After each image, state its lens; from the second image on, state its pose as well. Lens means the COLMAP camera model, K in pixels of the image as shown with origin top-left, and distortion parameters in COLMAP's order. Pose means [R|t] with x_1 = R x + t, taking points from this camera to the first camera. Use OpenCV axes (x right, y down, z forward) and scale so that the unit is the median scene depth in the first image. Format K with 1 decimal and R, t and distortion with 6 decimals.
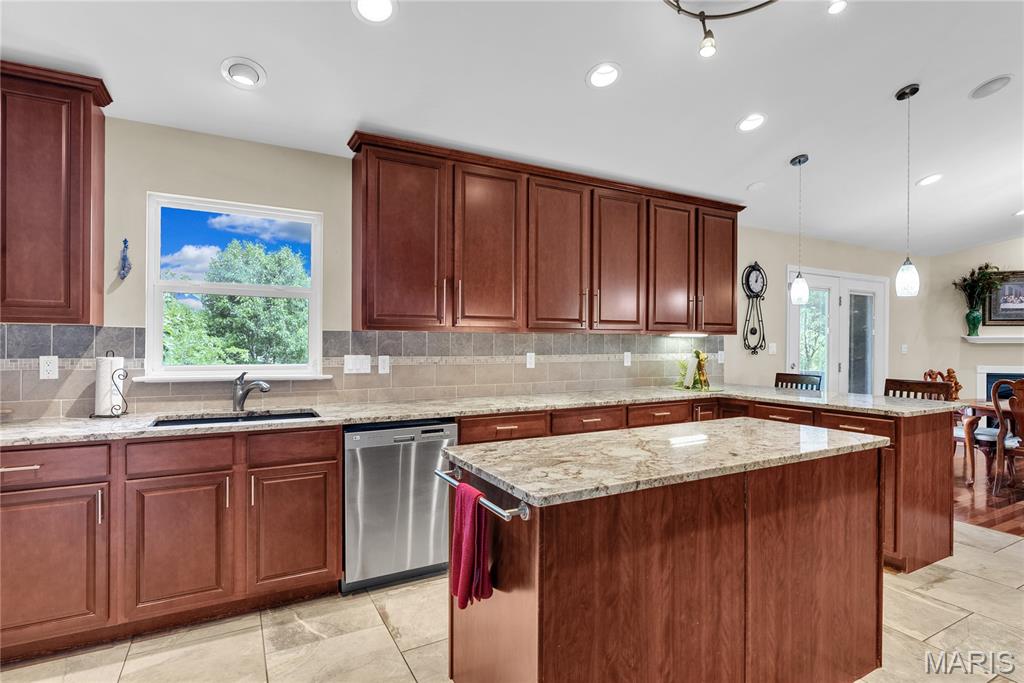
lens RADIAL K [[509.1, 0, 512.0], [0, 509.1, 340.9], [0, 0, 1]] dist [-0.004641, -0.000270]
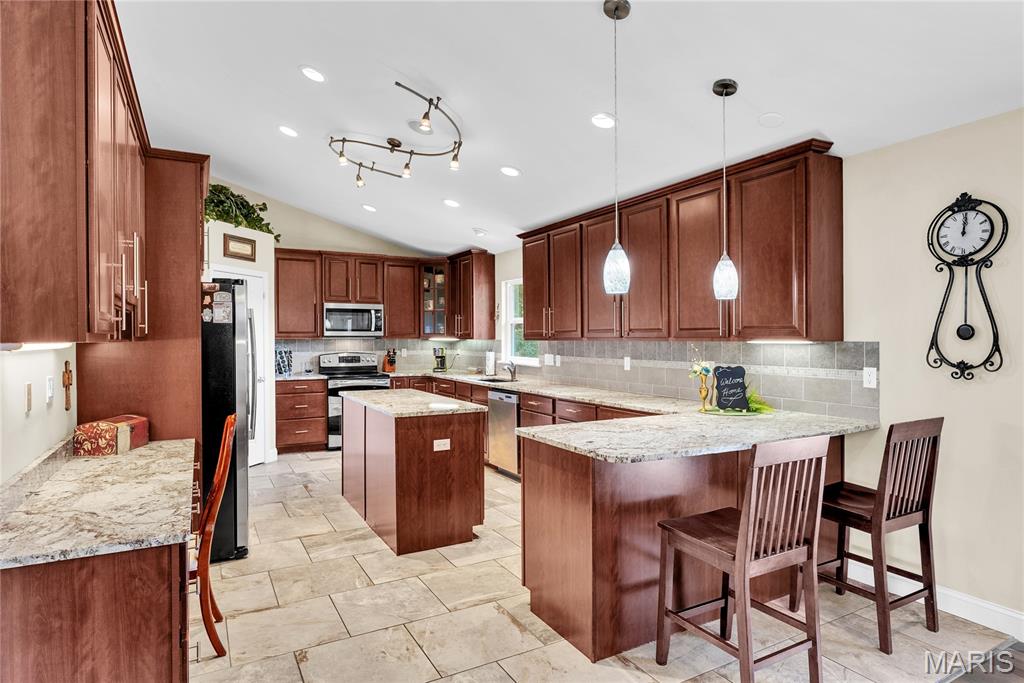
lens RADIAL K [[567.0, 0, 513.7], [0, 567.0, 336.6], [0, 0, 1]] dist [-0.003343, -0.001987]
pose [[0.015546, -0.003998, -0.999871, 1.296196], [0.006621, 0.999970, -0.003895, -0.020283], [0.999857, -0.006560, 0.015572, 0.690278]]
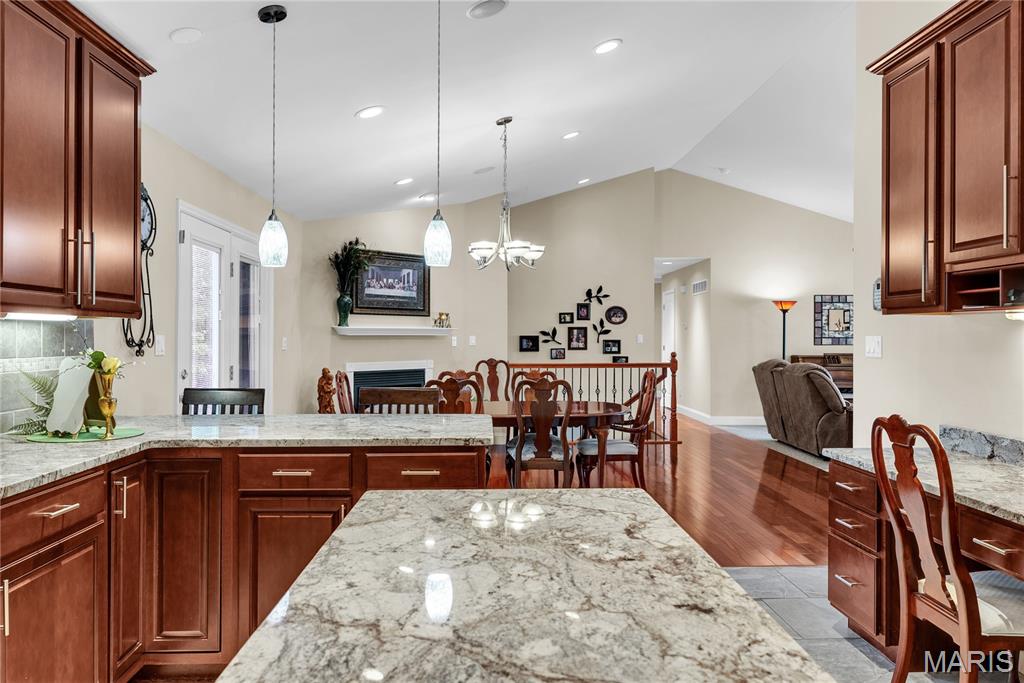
lens RADIAL K [[754.4, 0, 512.0], [0, 754.4, 341.5], [0, 0, 1]] dist [-0.007675, -0.003813]
pose [[0.443638, -0.007646, 0.896173, -0.073797], [-0.003089, 0.999945, 0.010061, 0.002345], [-0.896201, -0.007232, 0.443590, 0.376573]]
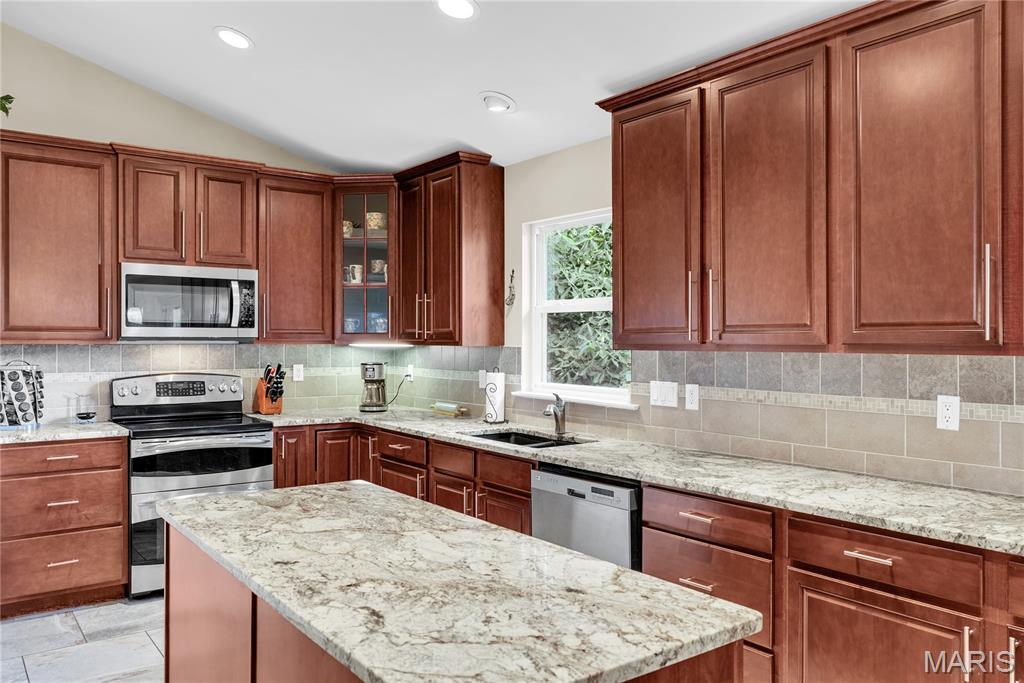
lens RADIAL K [[754.4, 0, 512.0], [0, 754.4, 341.5], [0, 0, 1]] dist [-0.007675, -0.003813]
pose [[0.154828, -0.001096, -0.987941, 0.614397], [0.002879, 0.999996, -0.000659, -0.024939], [0.987937, -0.002742, 0.154831, 0.493478]]
